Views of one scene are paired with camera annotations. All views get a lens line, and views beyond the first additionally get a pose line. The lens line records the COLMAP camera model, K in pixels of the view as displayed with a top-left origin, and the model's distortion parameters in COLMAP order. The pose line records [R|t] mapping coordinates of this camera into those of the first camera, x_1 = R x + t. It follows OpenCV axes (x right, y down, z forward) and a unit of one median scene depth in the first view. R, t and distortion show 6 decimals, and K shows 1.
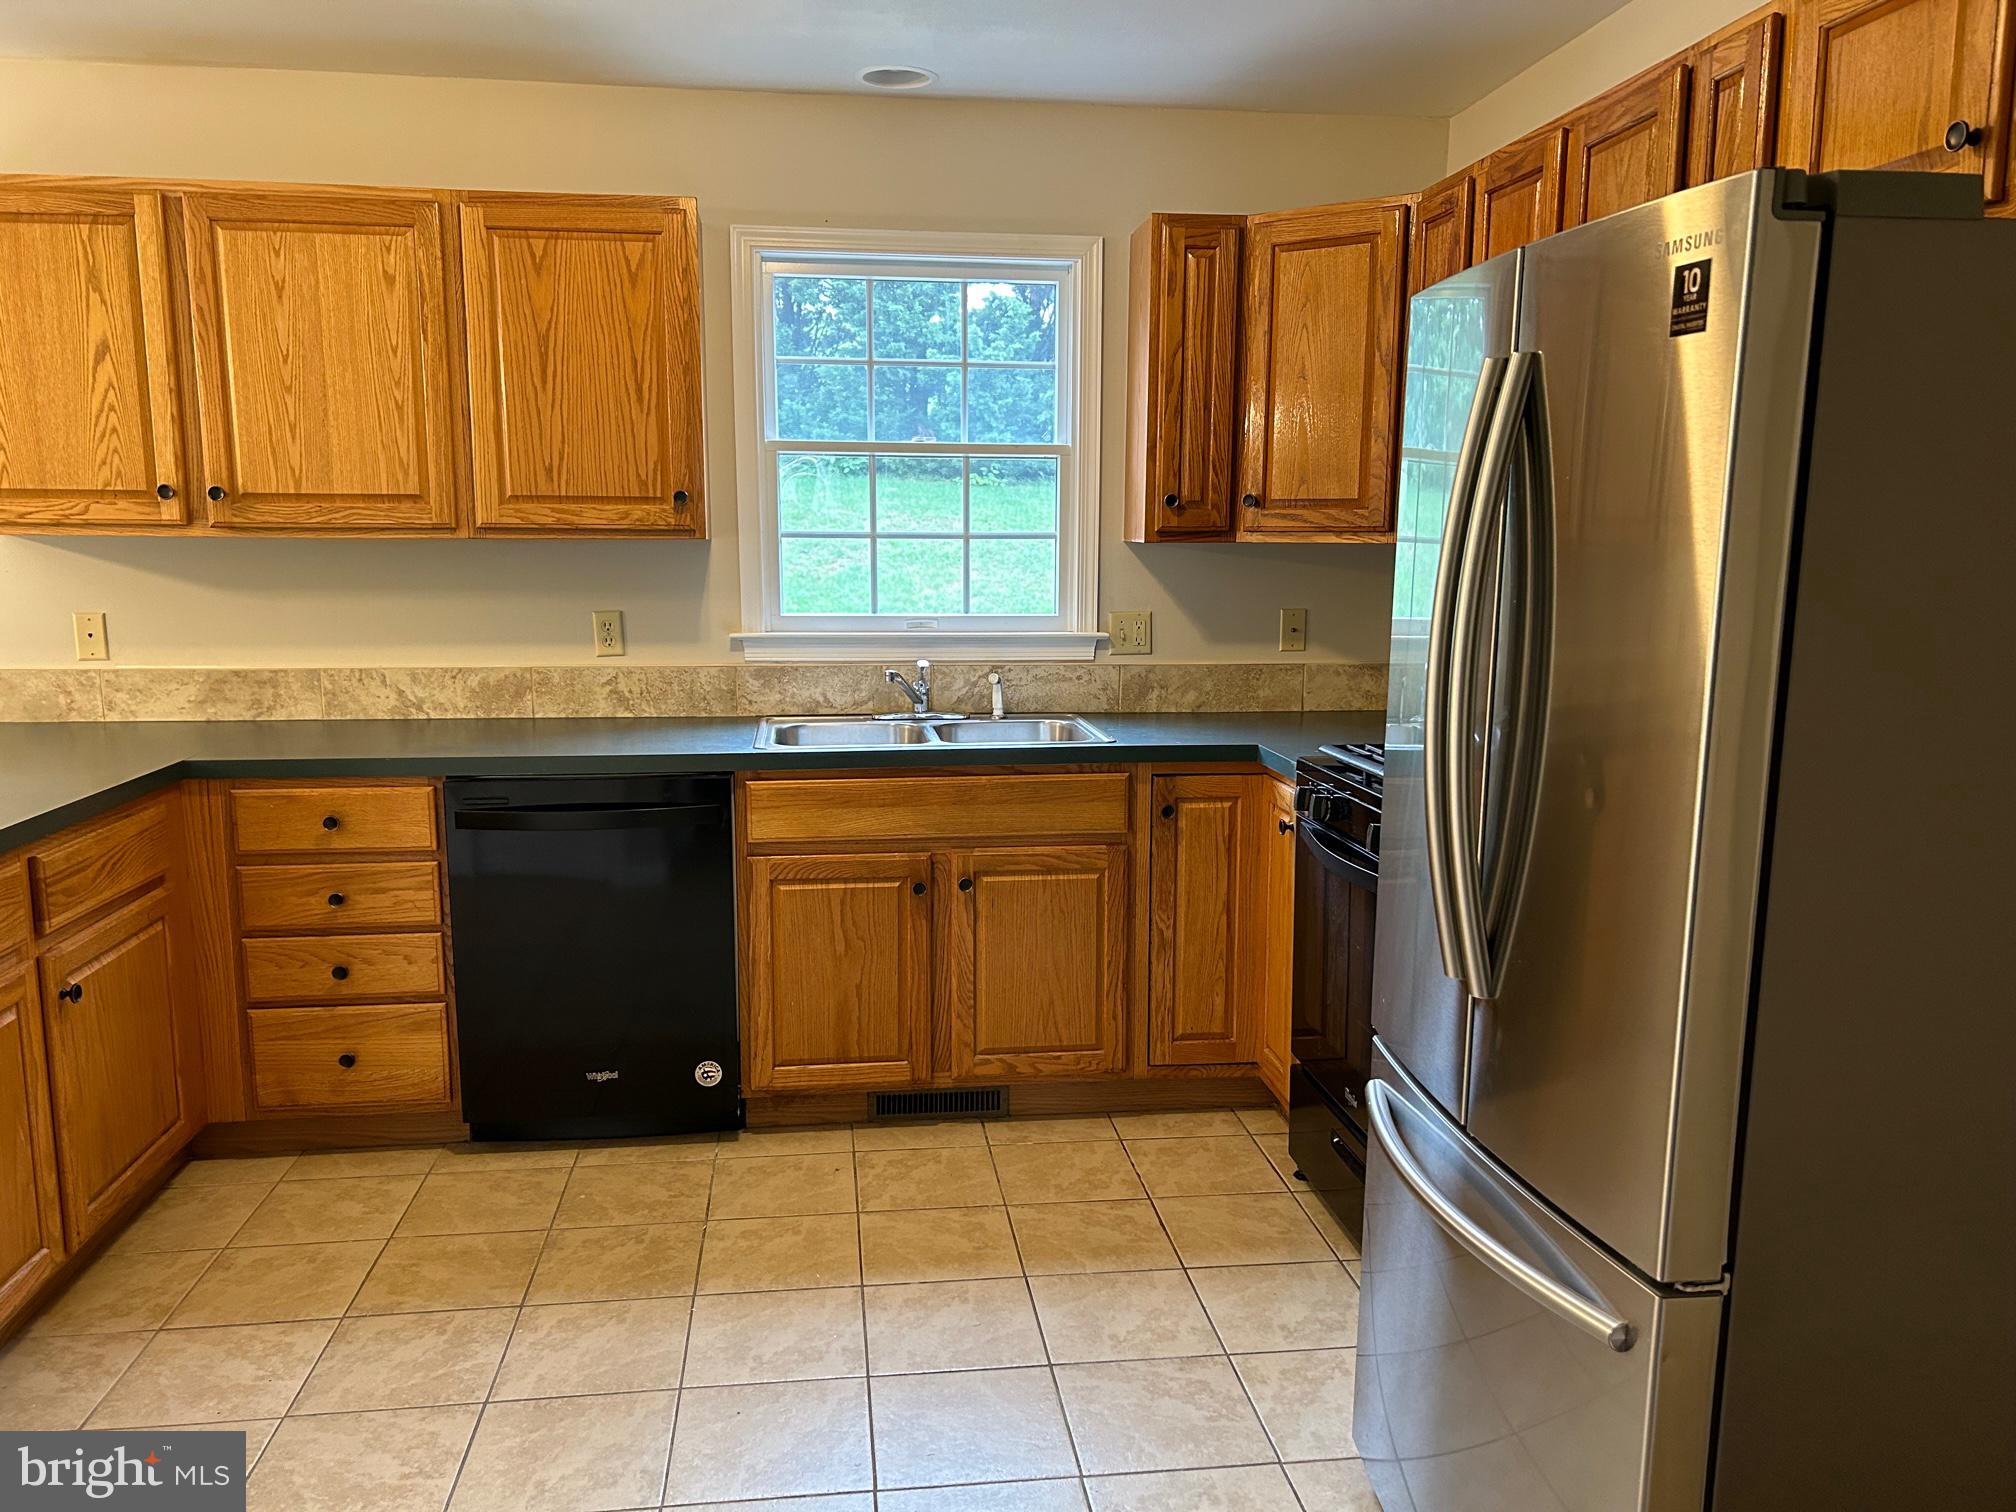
lens RADIAL K [[1485.8, 0, 998.2], [0, 1485.8, 747.6], [0, 0, 1]] dist [0.084315, -0.106679]
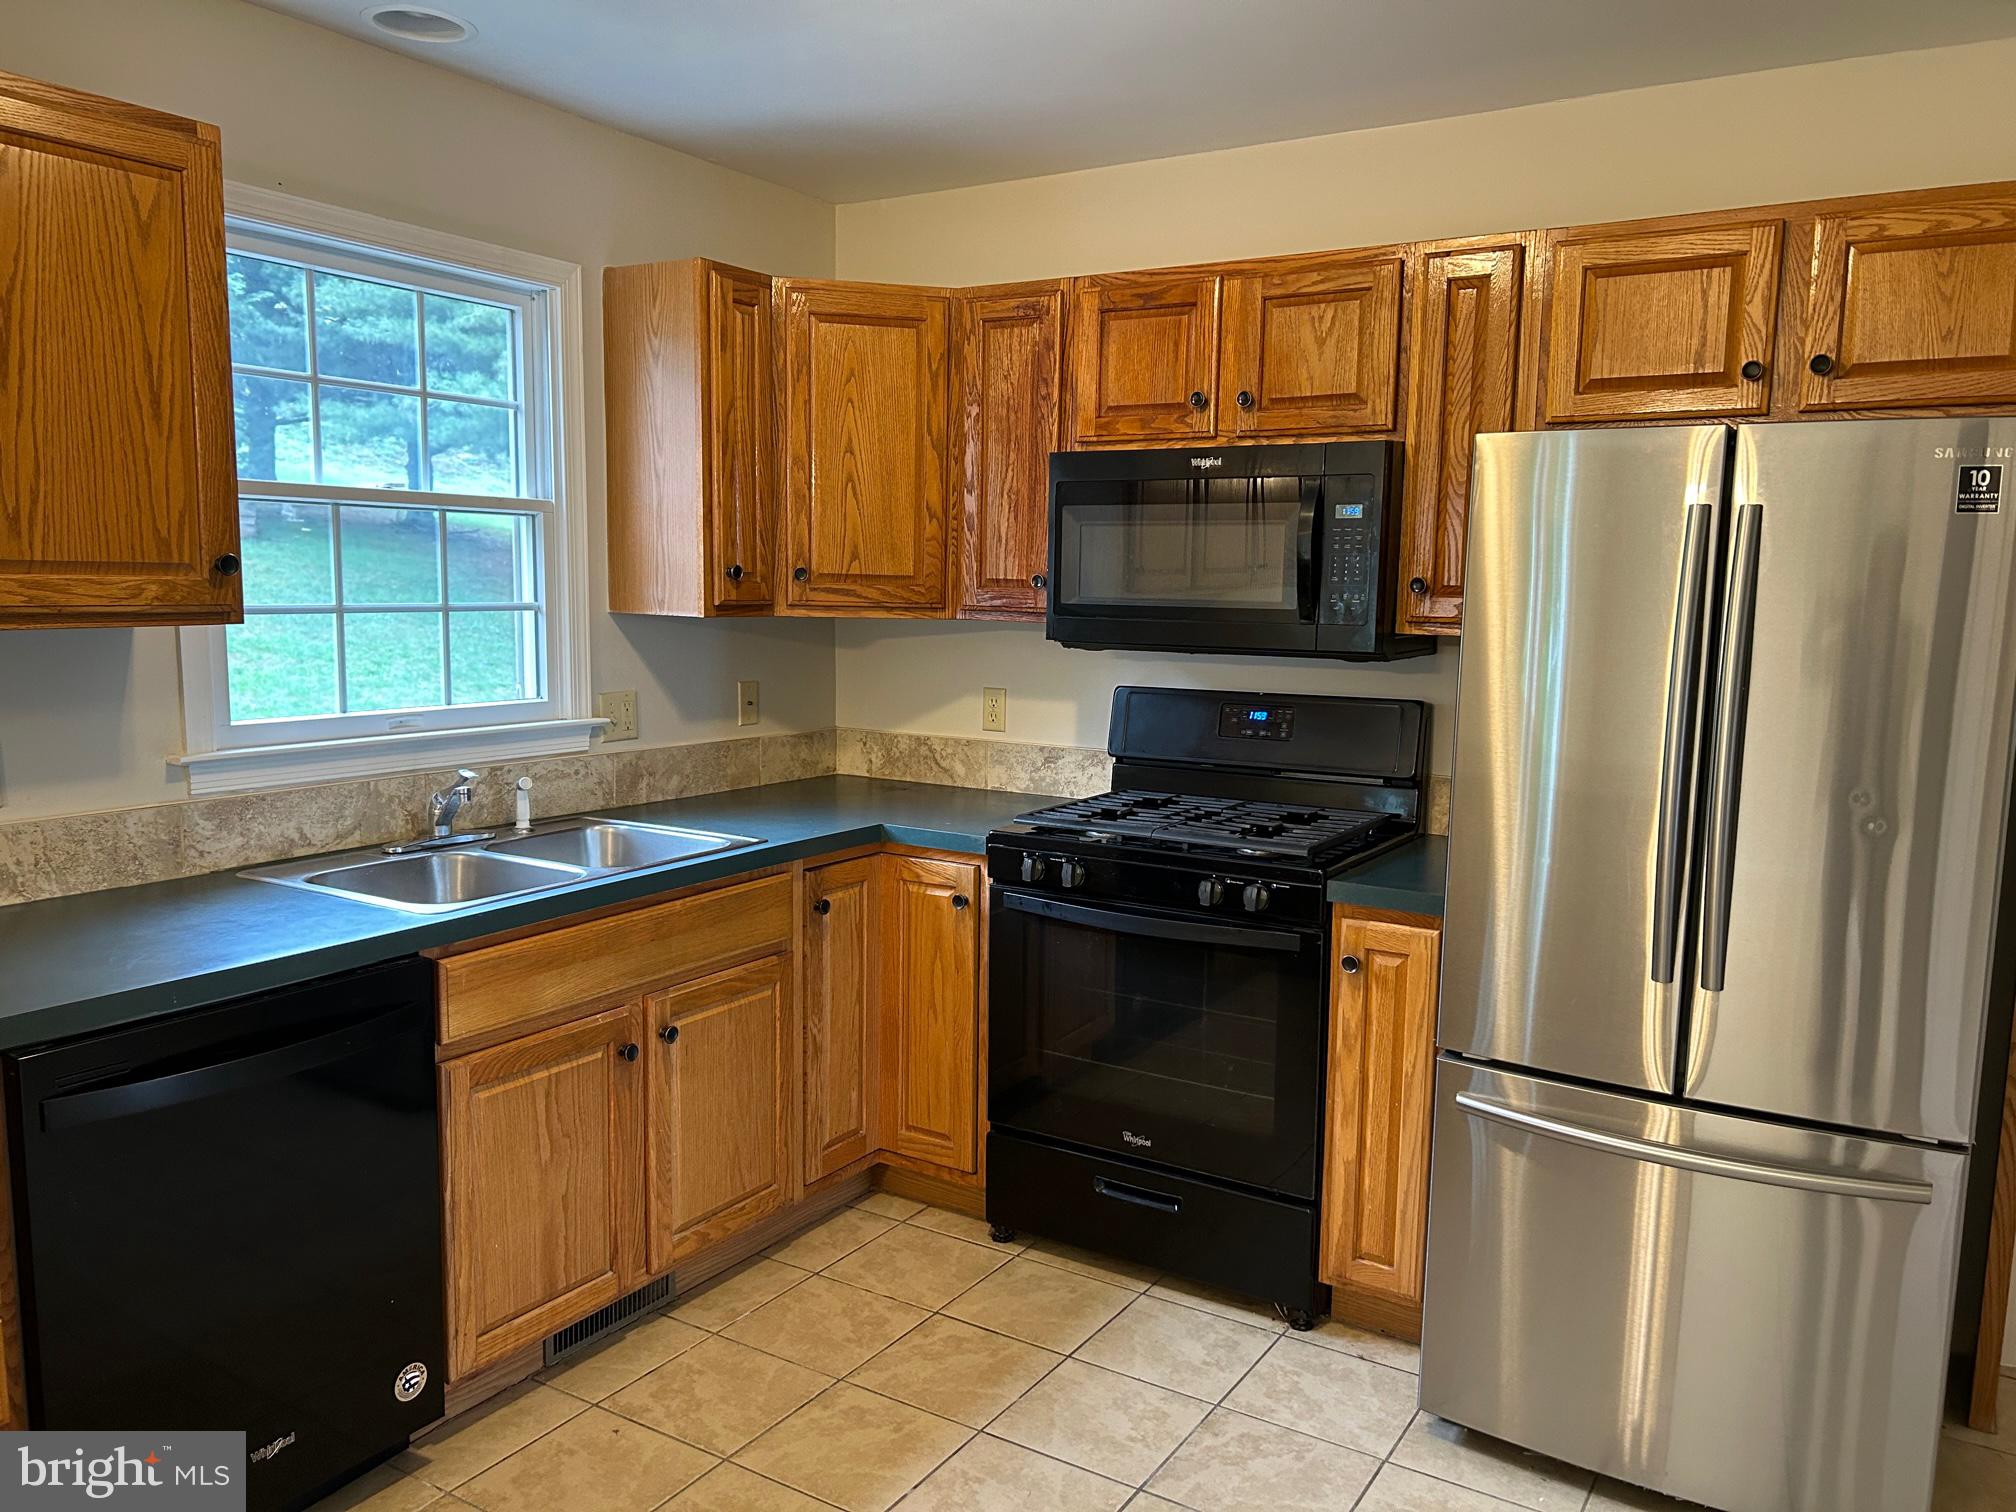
lens RADIAL K [[1499.1, 0, 1008.0], [0, 1499.1, 756.0], [0, 0, 1]] dist [0.073219, -0.082293]
pose [[0.642403, -0.085858, 0.761543, -0.513715], [0.099214, 0.994659, 0.028447, -0.065690], [-0.759918, 0.057281, 0.647490, 0.292430]]
